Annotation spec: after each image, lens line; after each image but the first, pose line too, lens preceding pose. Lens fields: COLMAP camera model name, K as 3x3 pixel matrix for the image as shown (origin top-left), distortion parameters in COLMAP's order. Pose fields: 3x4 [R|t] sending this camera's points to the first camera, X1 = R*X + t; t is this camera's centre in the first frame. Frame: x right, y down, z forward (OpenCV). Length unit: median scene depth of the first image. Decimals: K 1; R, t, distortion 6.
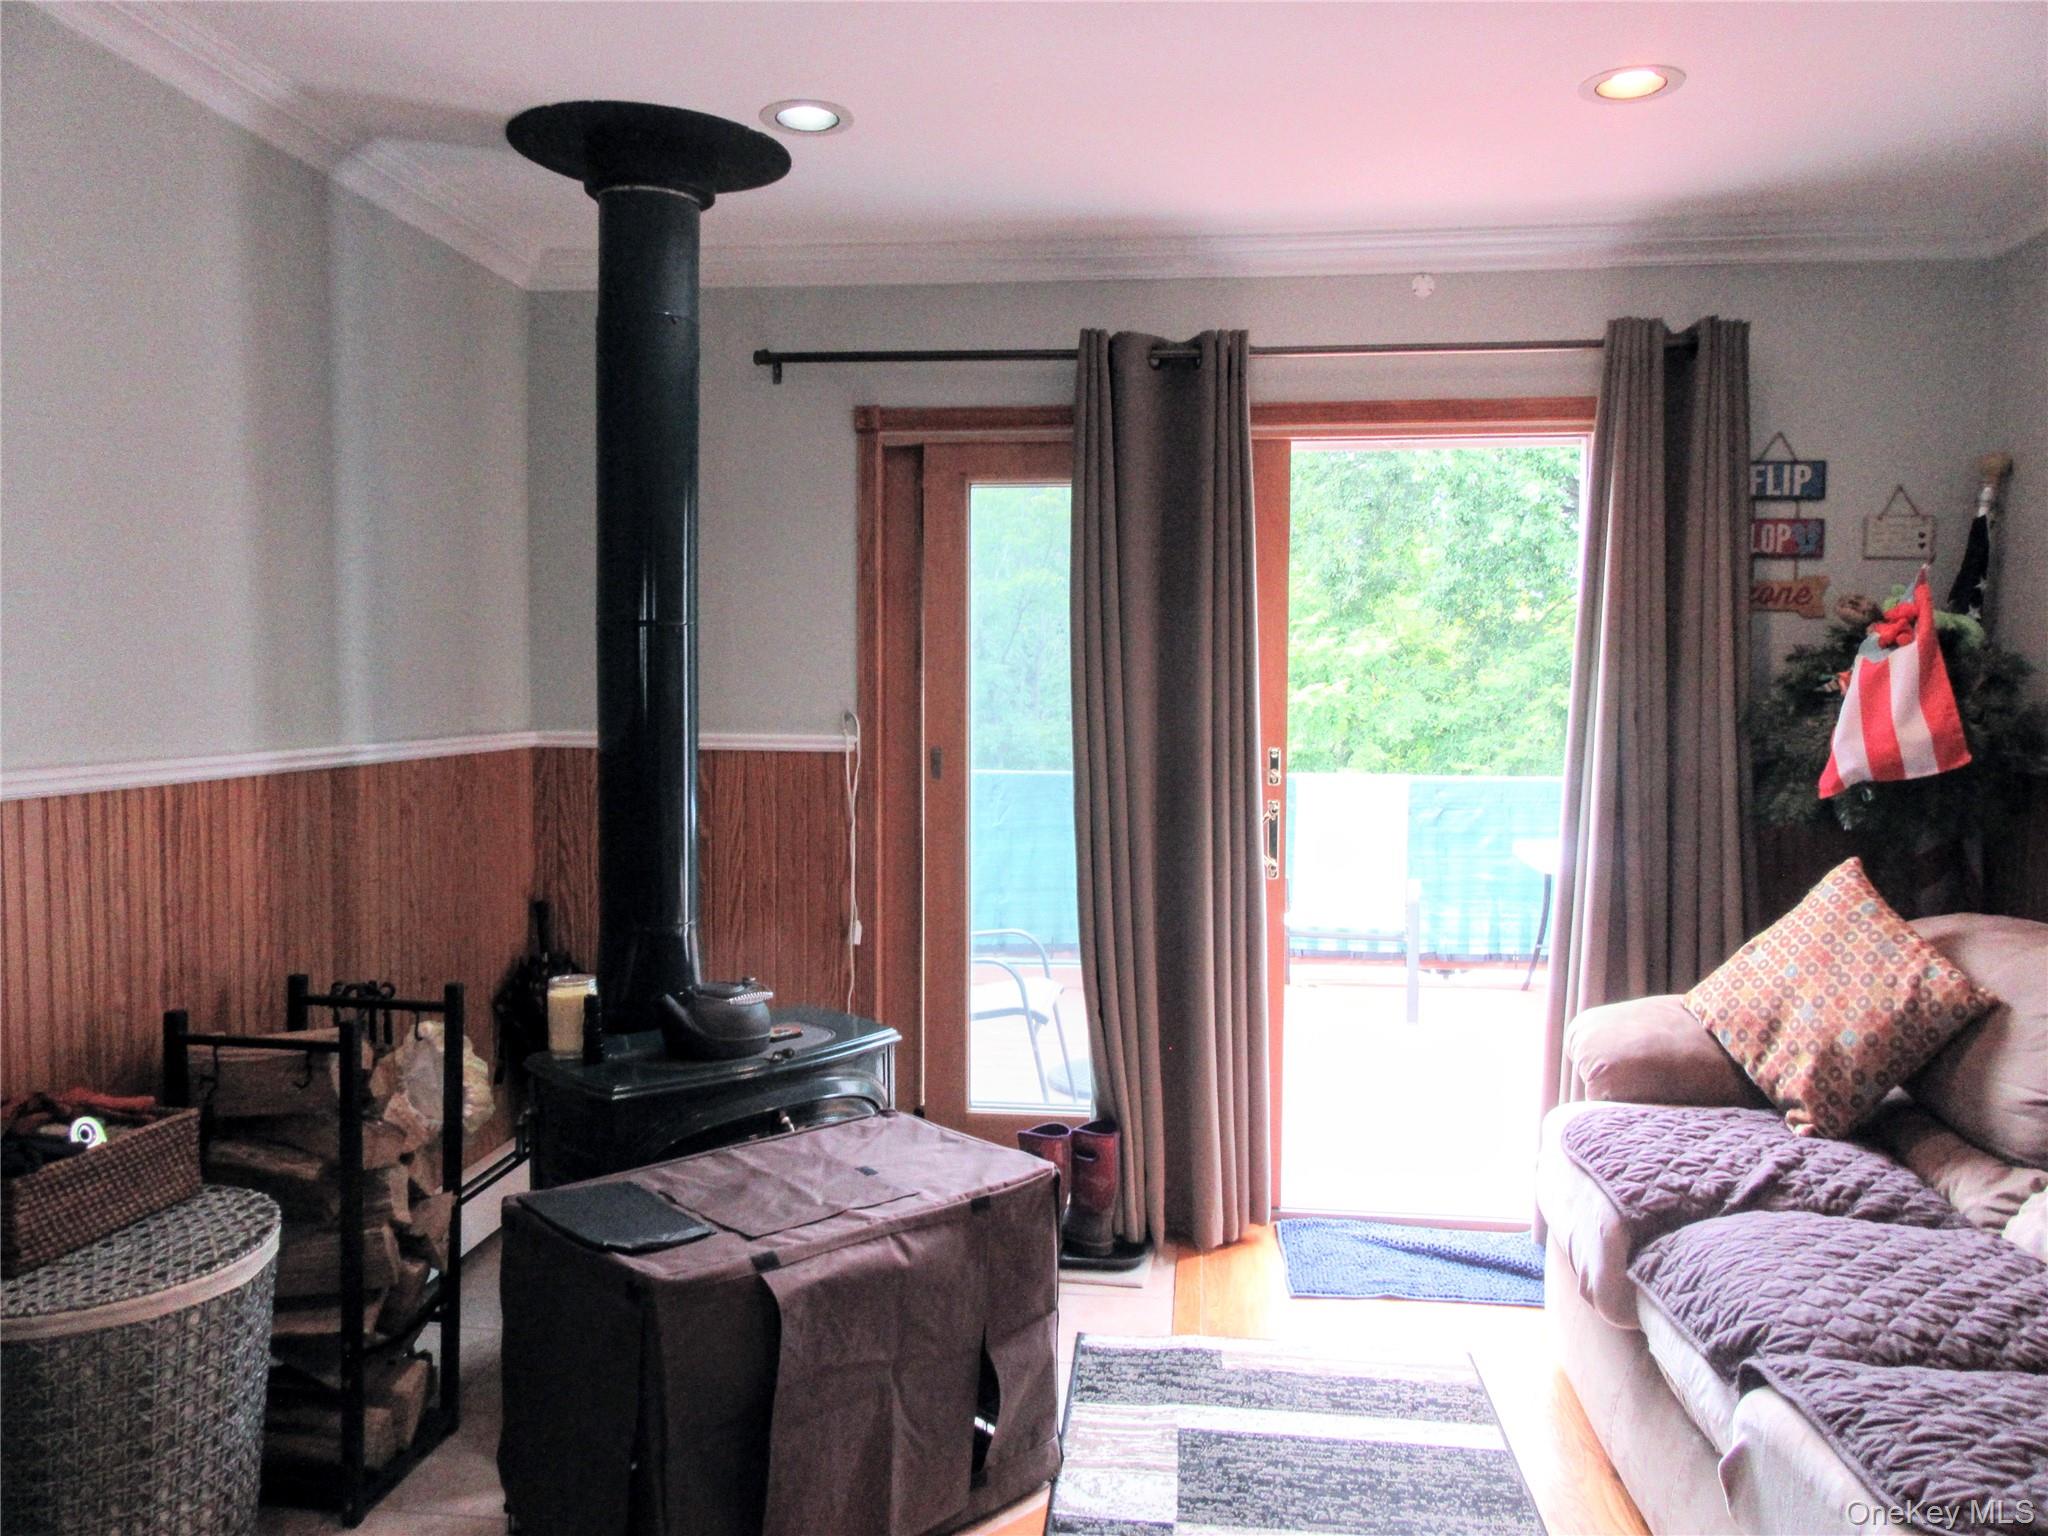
lens RADIAL K [[1513.0, 0, 1031.0], [0, 1513.0, 762.0], [0, 0, 1]] dist [-0.011402, 0.016498]
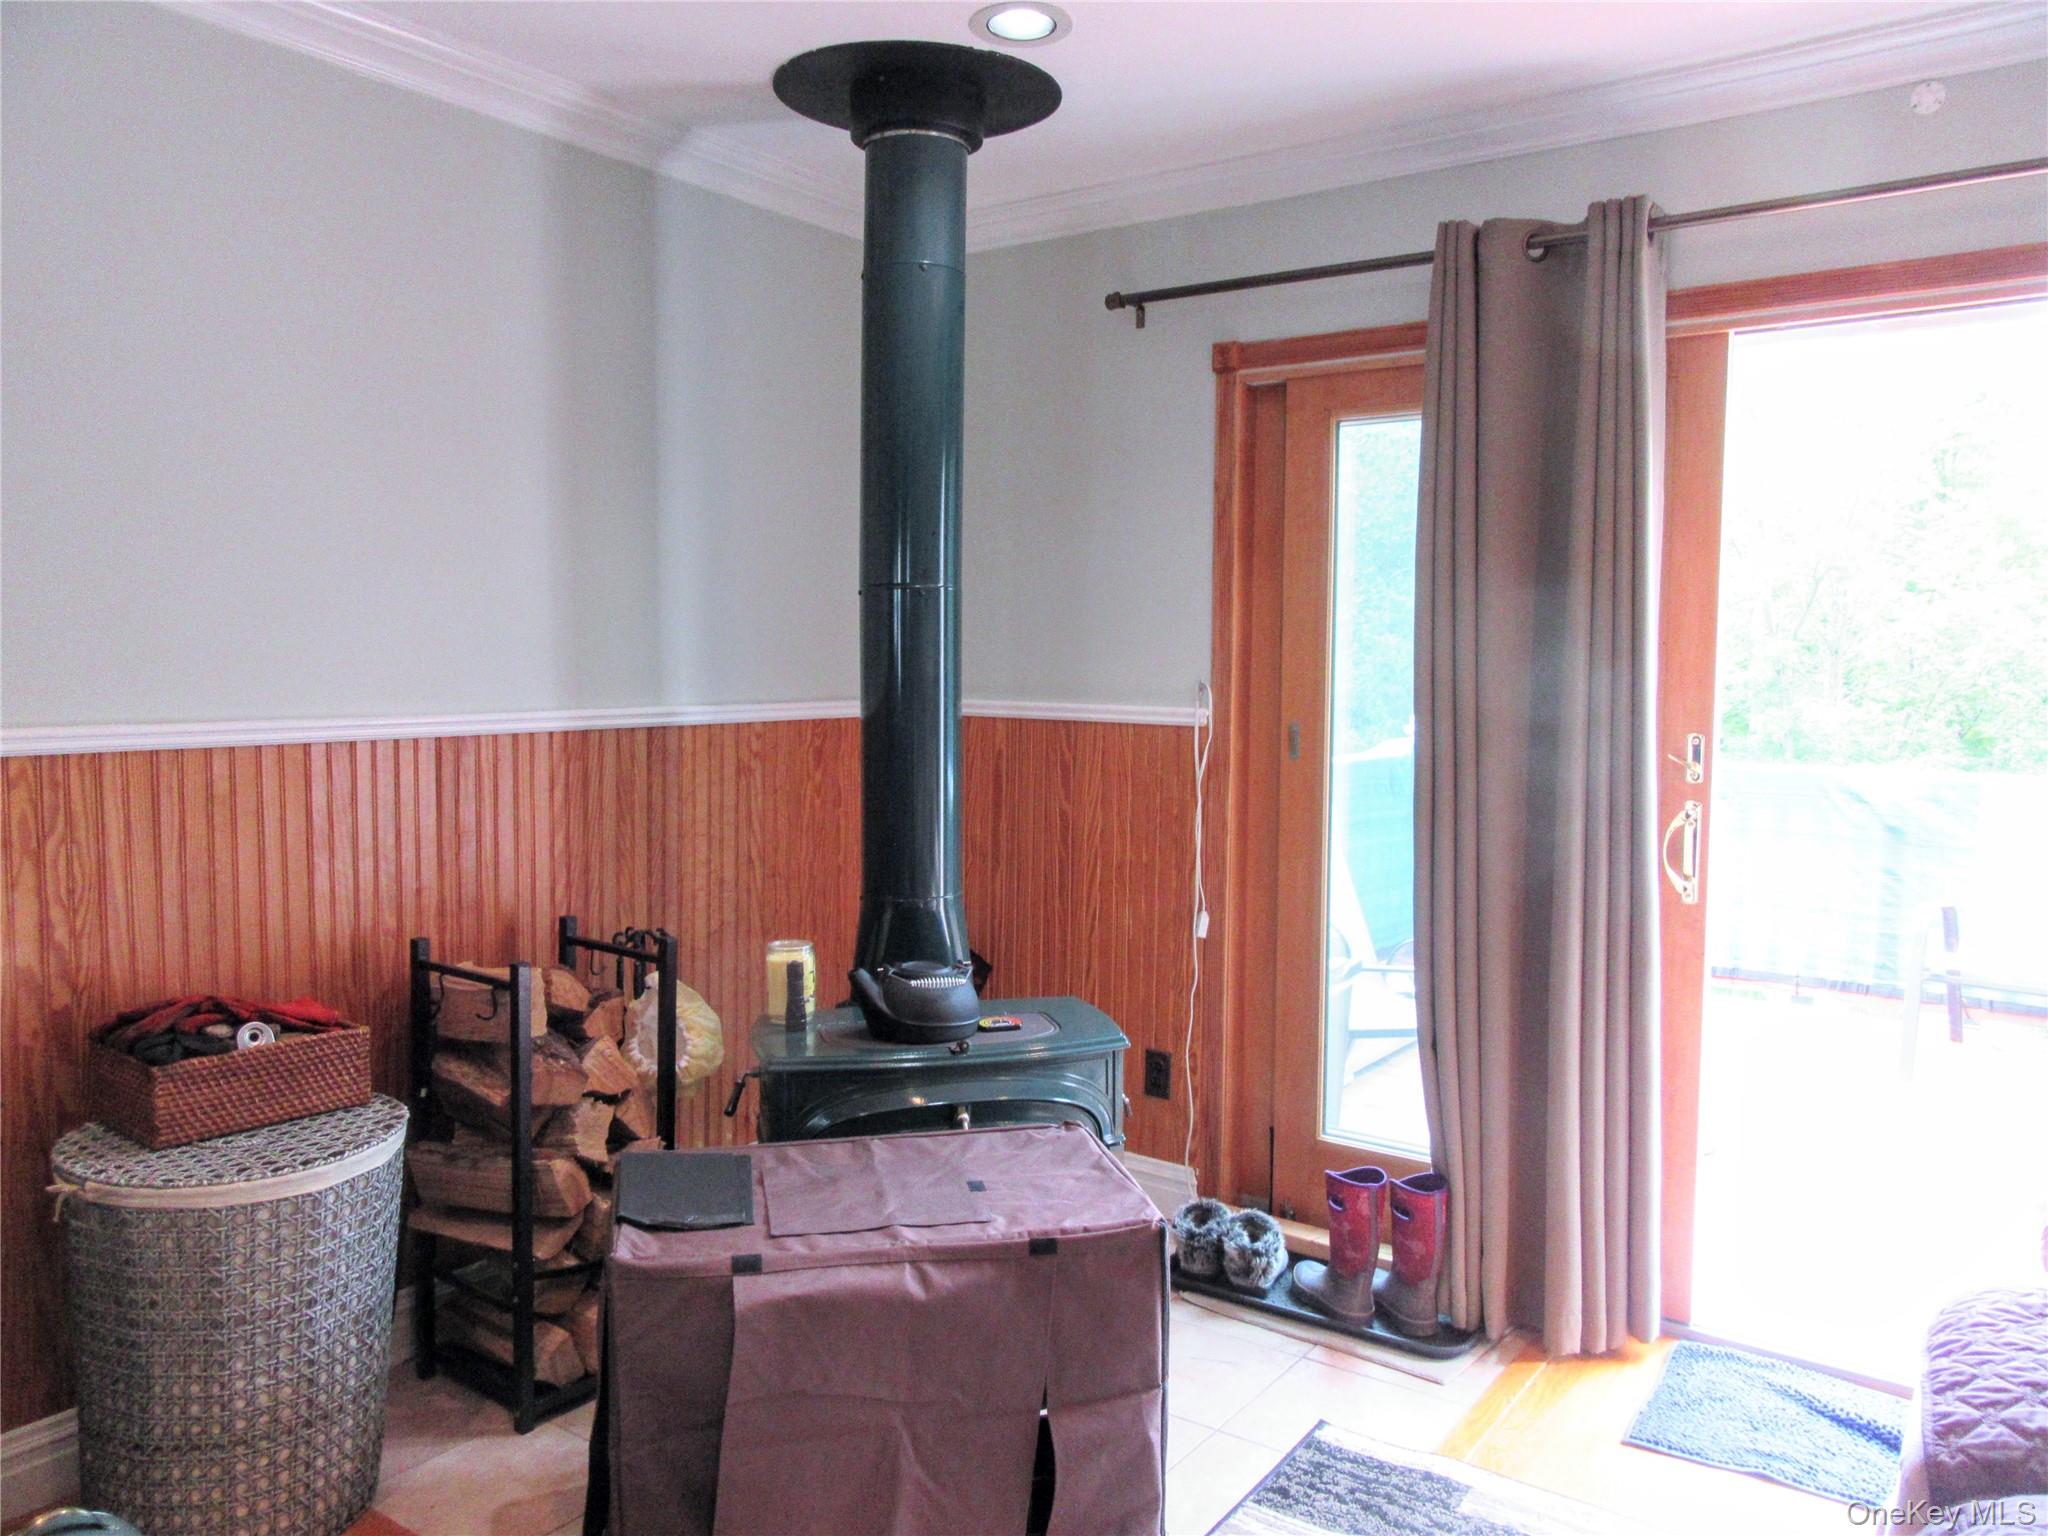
lens RADIAL K [[1513.0, 0, 1035.2], [0, 1513.0, 762.0], [0, 0, 1]] dist [-0.011402, 0.016498]
pose [[0.873651, 0.036183, -0.485206, 0.272717], [-0.029313, 0.999334, 0.021744, -0.002514], [0.485670, -0.004773, 0.874129, 0.178902]]
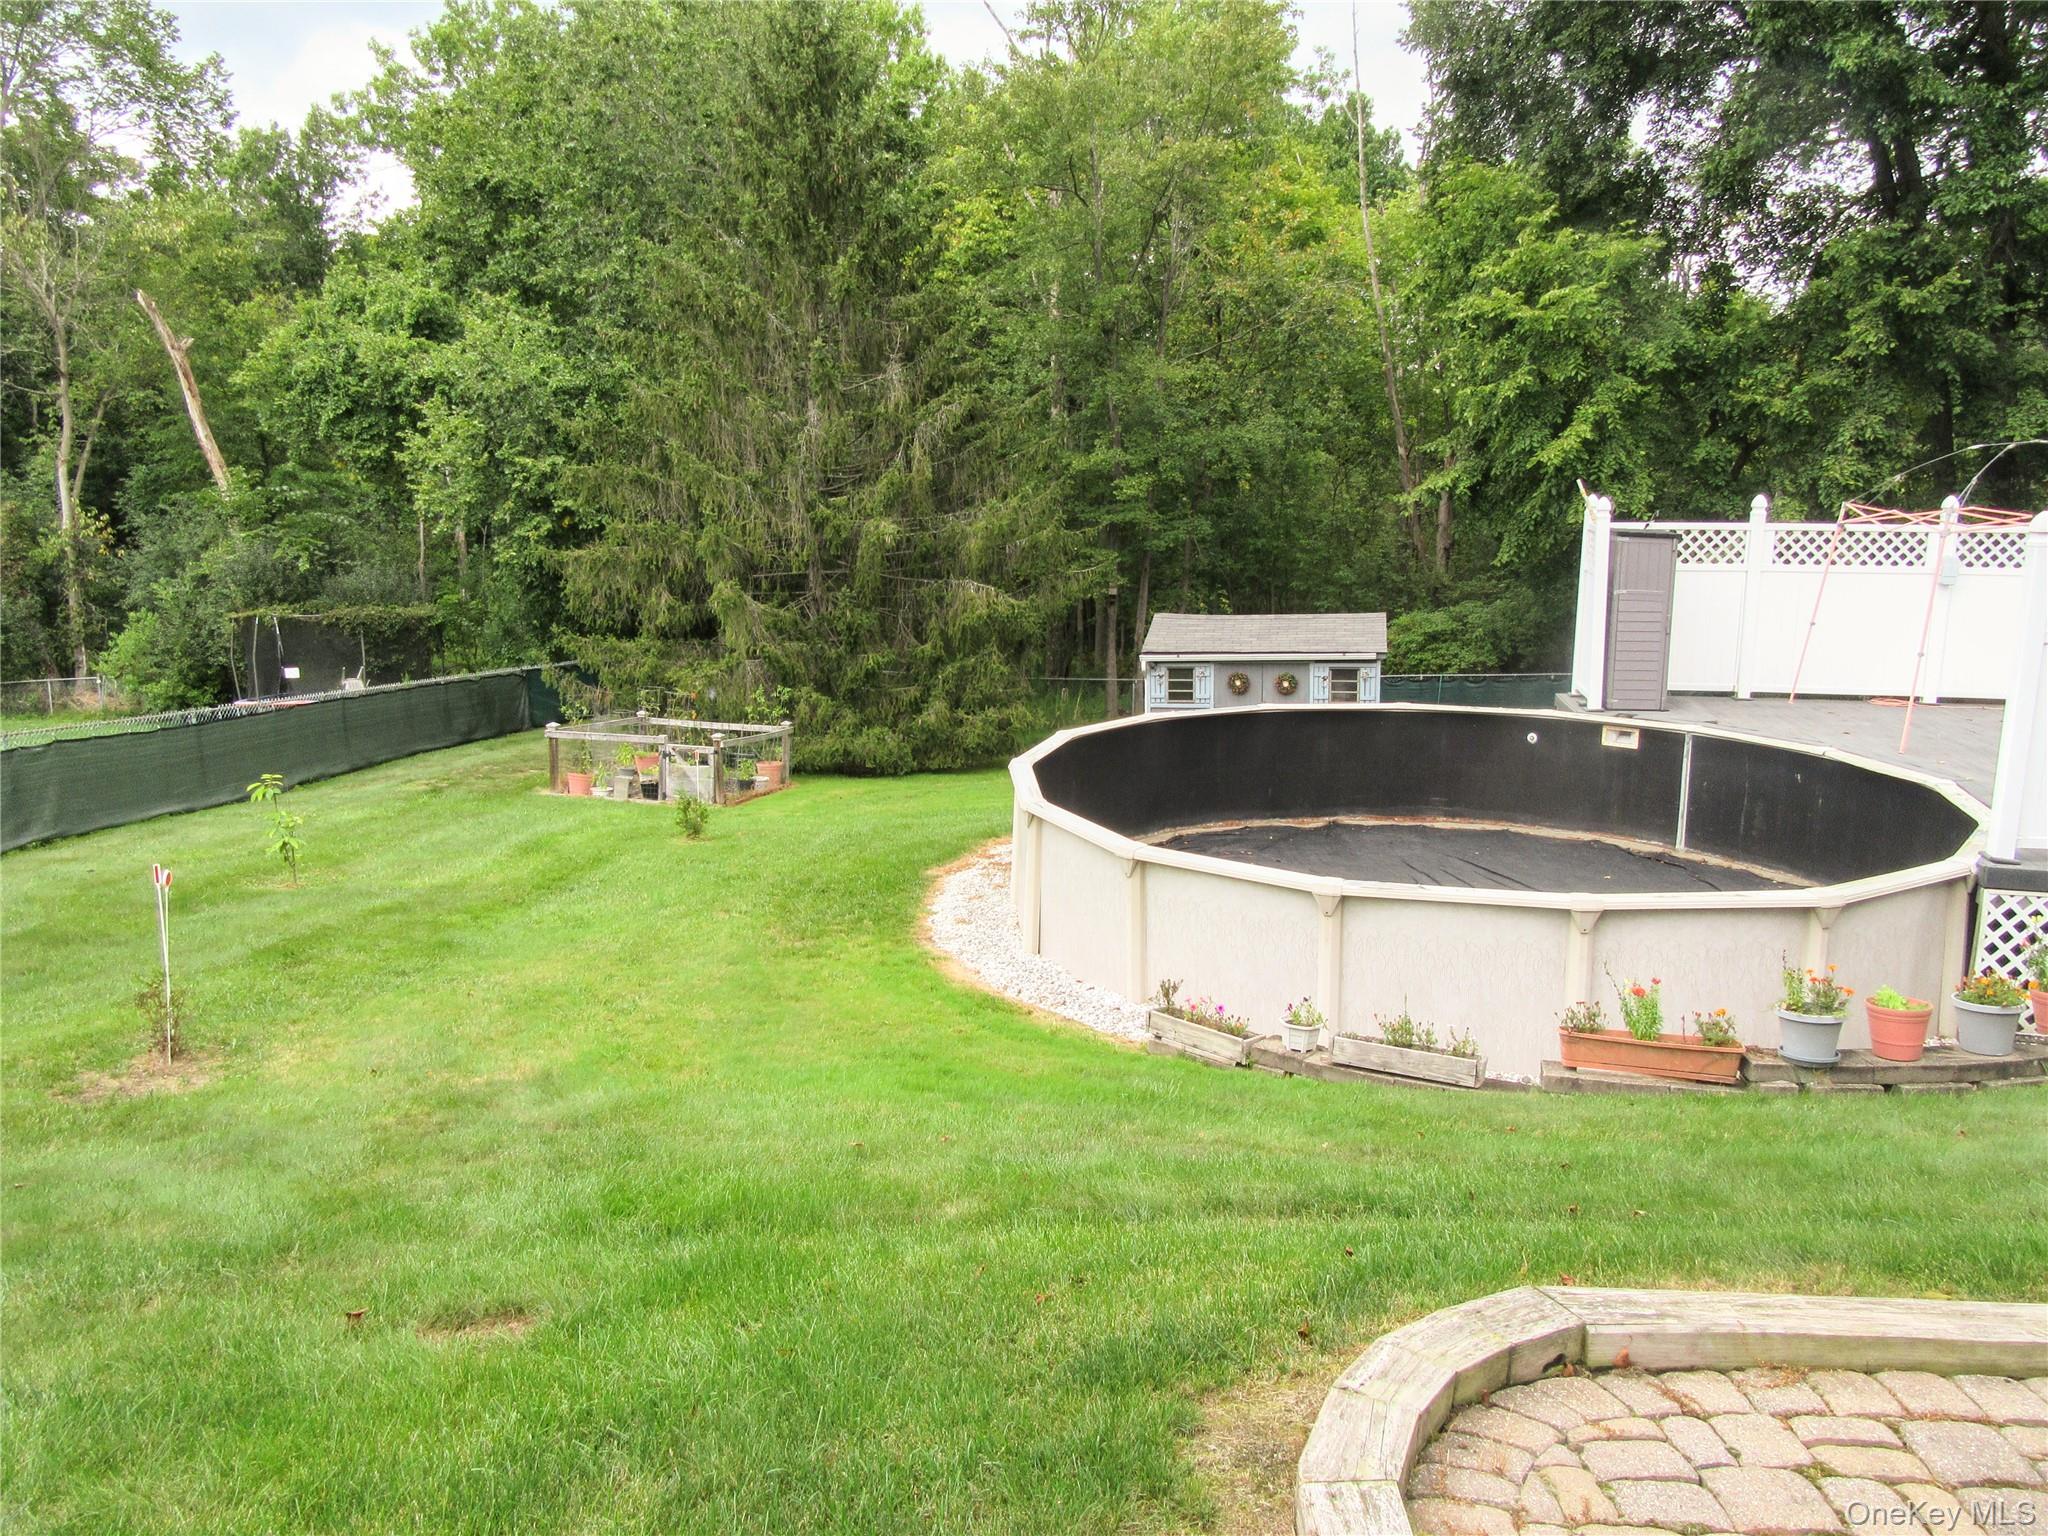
lens RADIAL K [[1513.0, 0, 1030.7], [0, 1513.0, 760.1], [0, 0, 1]] dist [-0.011402, 0.016498]
pose [[0.999995, 0.001119, 0.002923, -0.790744], [-0.001504, 0.990838, 0.135045, 0.786997], [-0.002745, -0.135049, 0.990835, 2.058103]]
